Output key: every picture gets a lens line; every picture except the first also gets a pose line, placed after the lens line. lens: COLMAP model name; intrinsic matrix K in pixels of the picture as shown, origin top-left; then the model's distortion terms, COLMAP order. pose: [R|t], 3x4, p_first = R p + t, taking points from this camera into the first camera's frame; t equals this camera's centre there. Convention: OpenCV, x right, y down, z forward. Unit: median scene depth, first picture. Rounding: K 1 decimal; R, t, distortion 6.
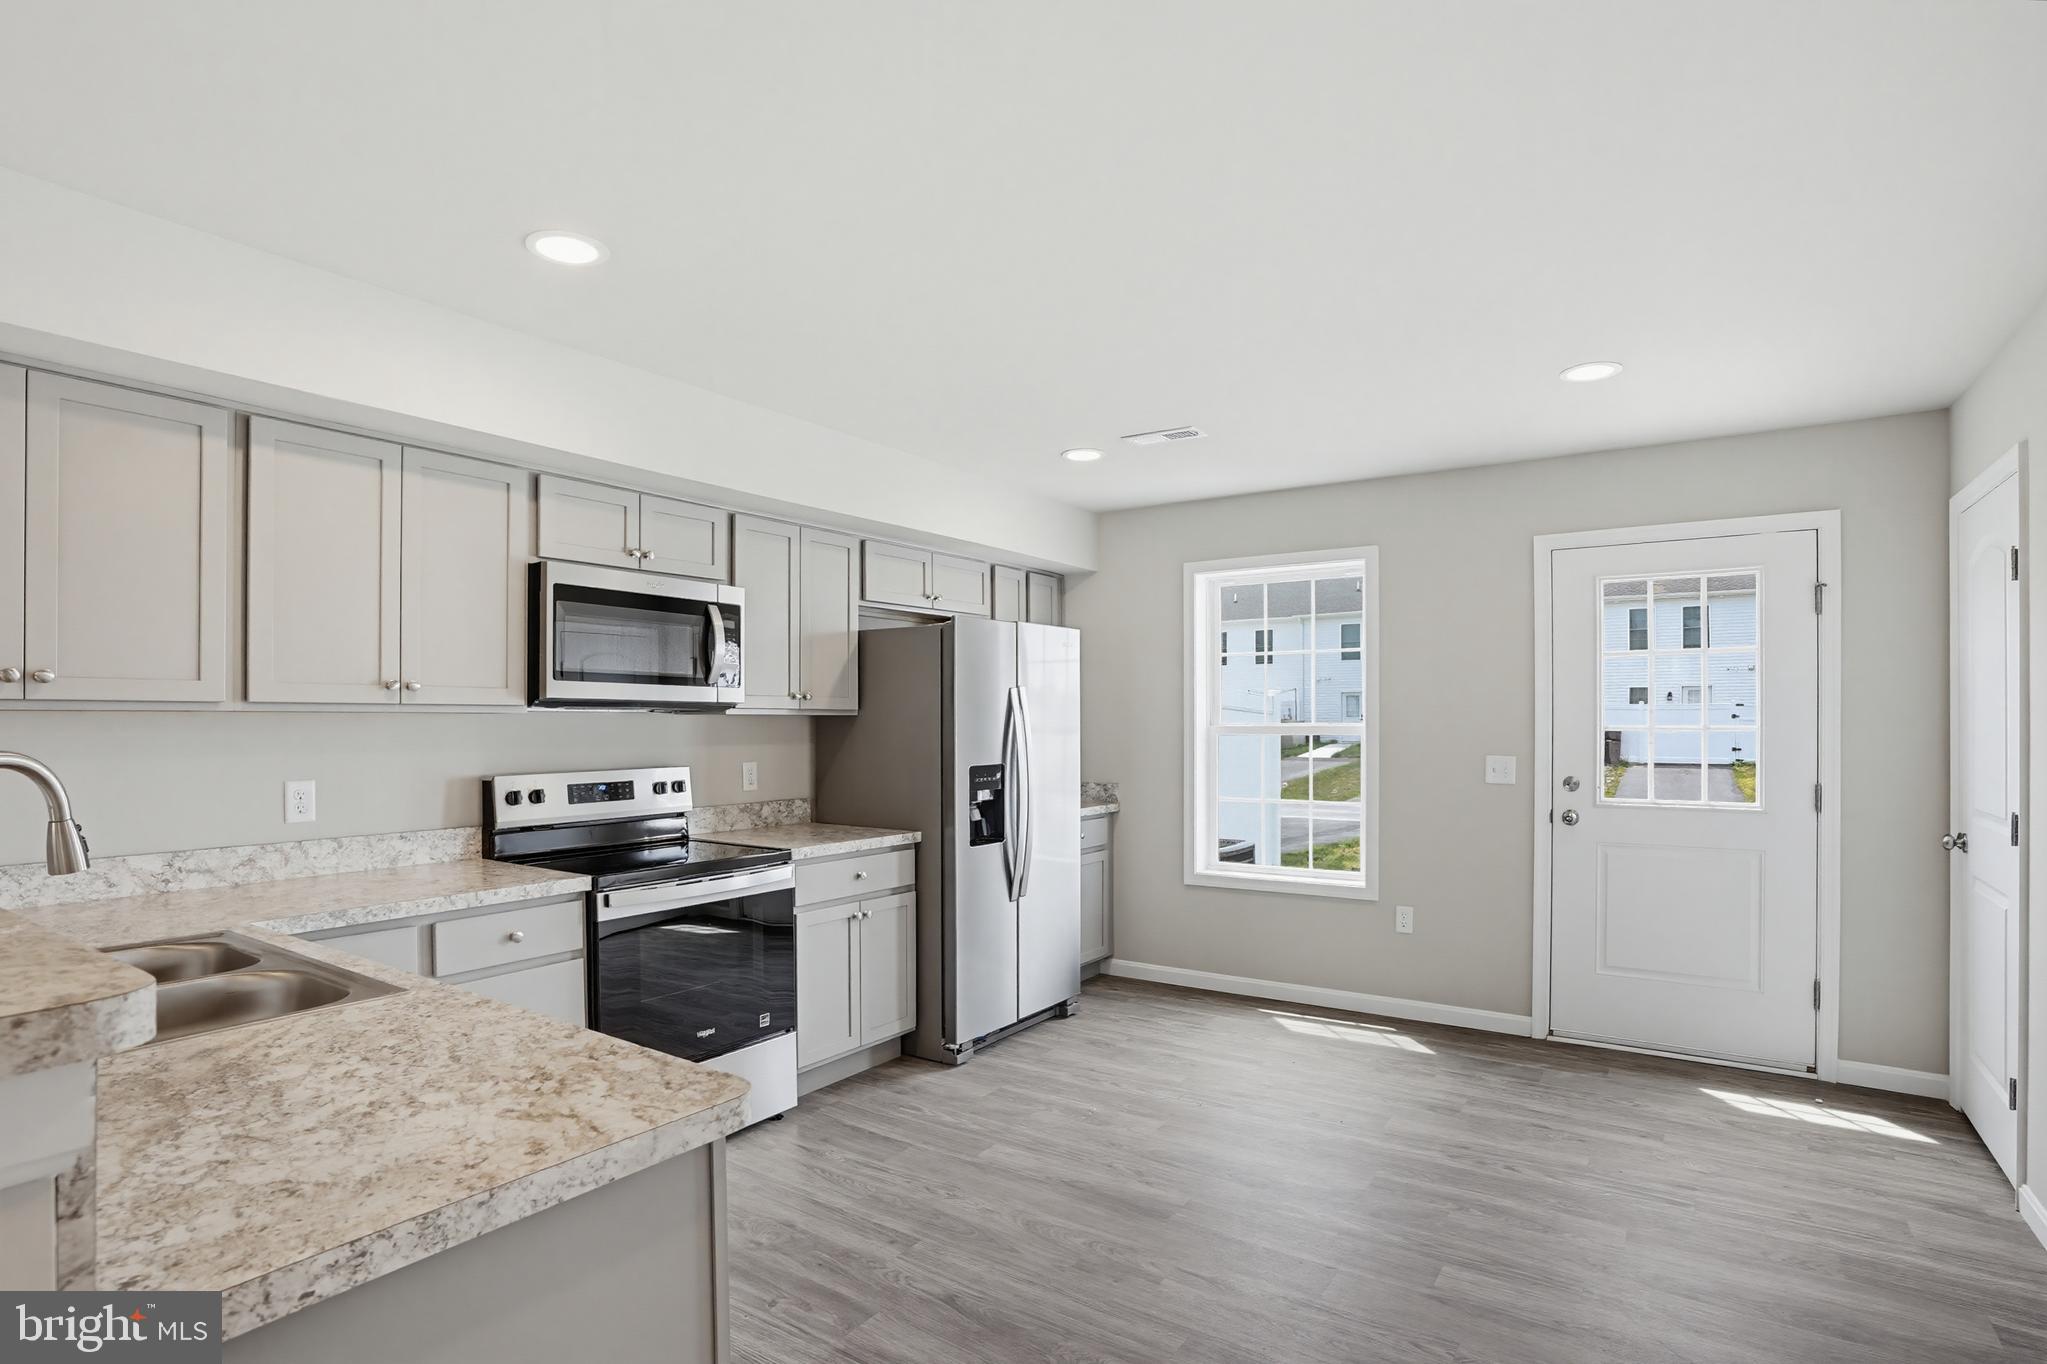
lens RADIAL K [[1030.2, 0, 1040.0], [0, 1030.2, 710.7], [0, 0, 1]] dist [-0.072465, 0.034245]
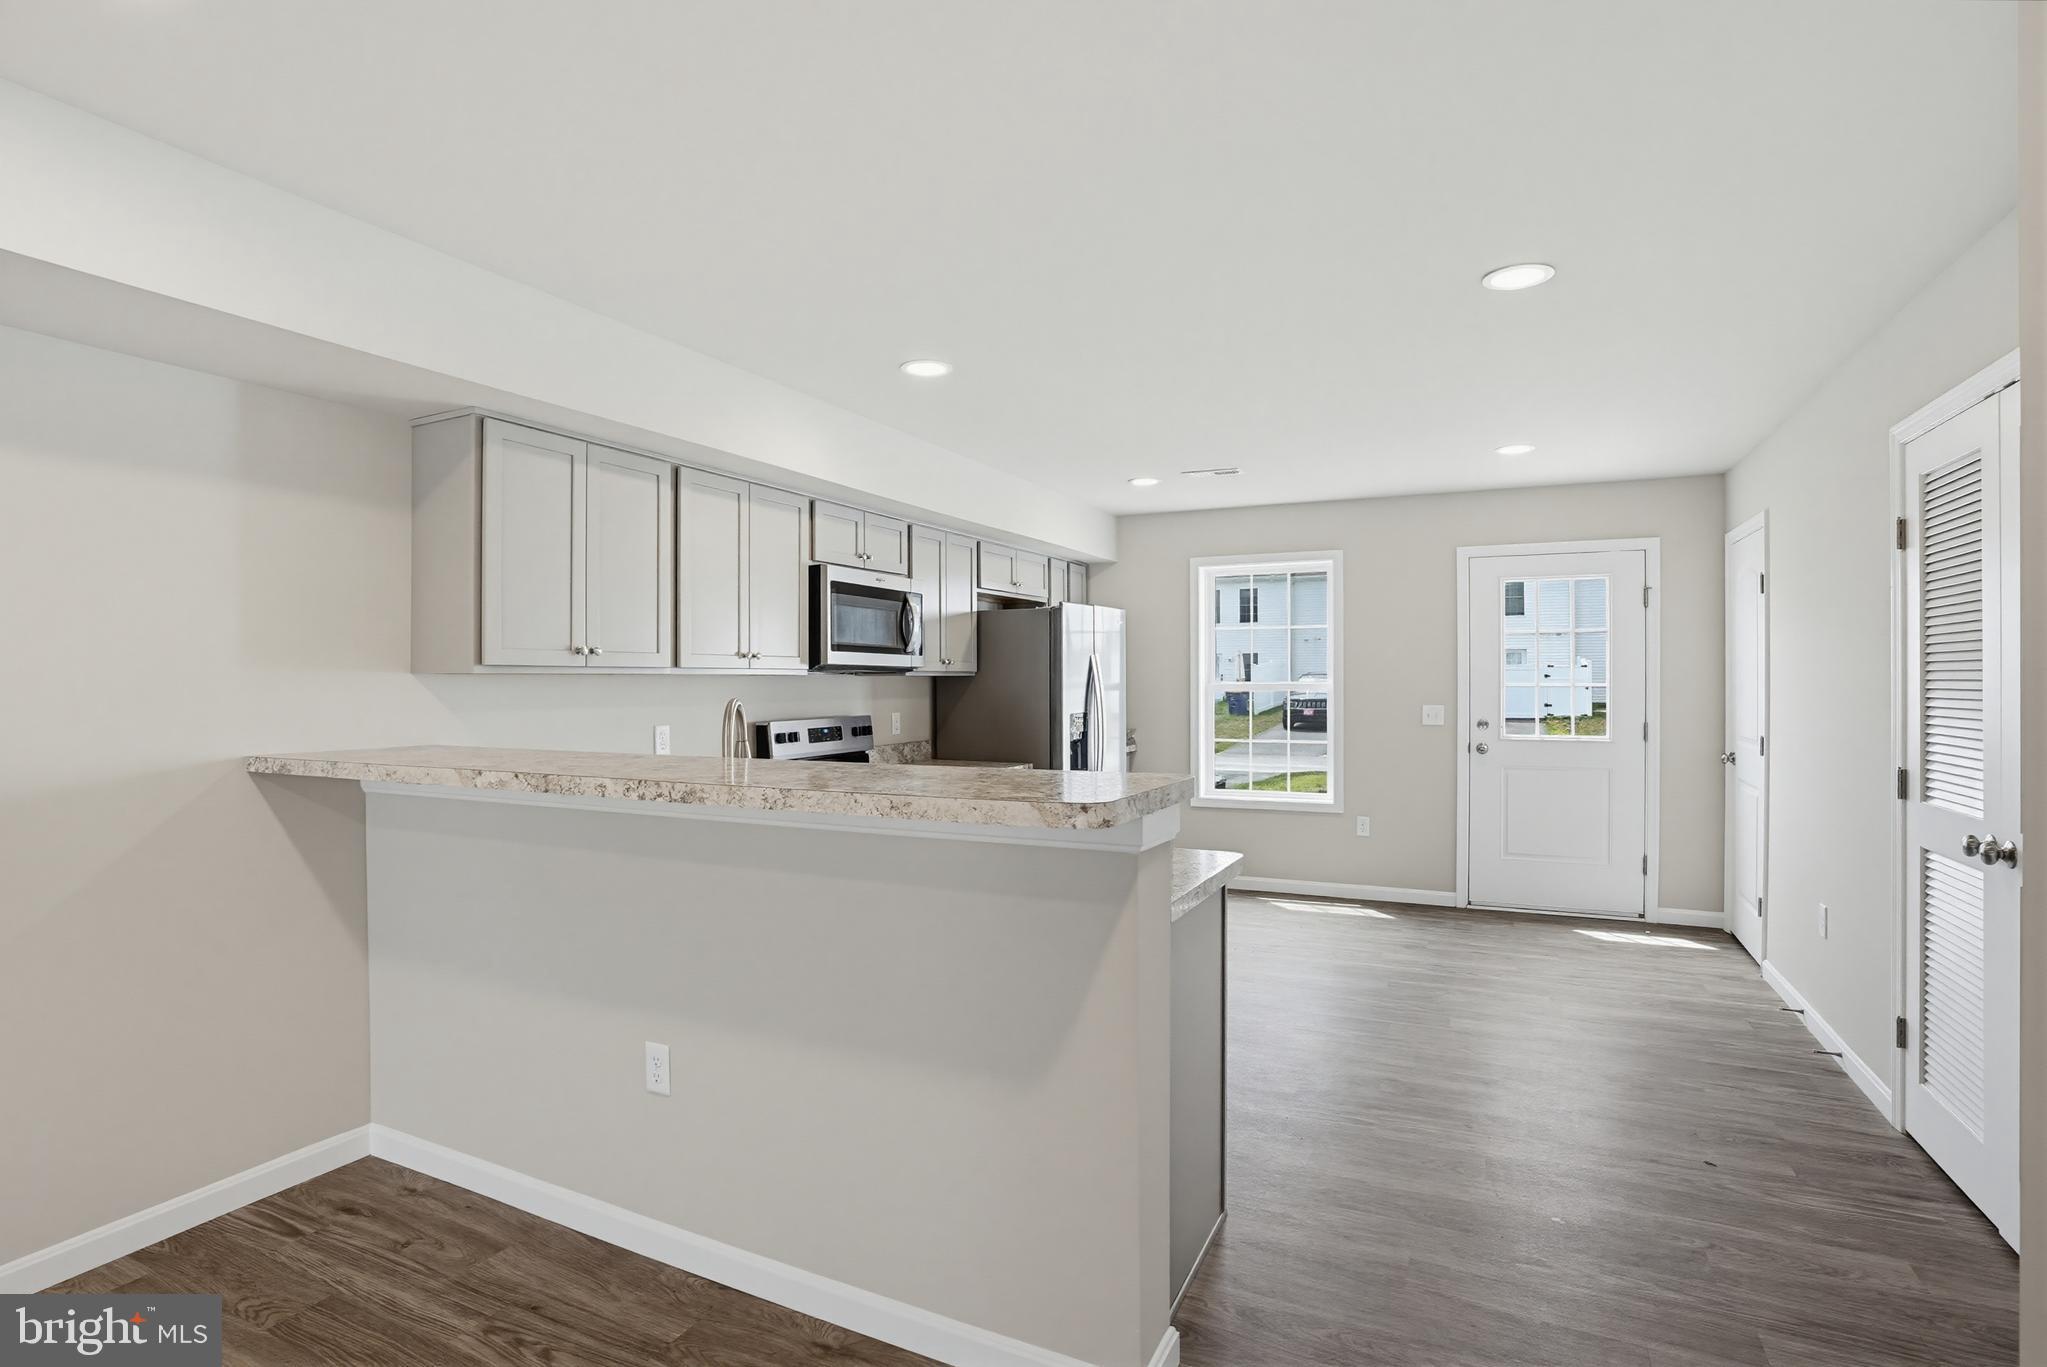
lens RADIAL K [[1025.9, 0, 1028.7], [0, 1025.9, 680.3], [0, 0, 1]] dist [-0.083405, 0.042586]
pose [[0.990061, -0.001790, 0.140627, -0.355653], [0.000467, 0.999955, 0.009436, -0.002914], [-0.140637, -0.009277, 0.990018, -0.357349]]
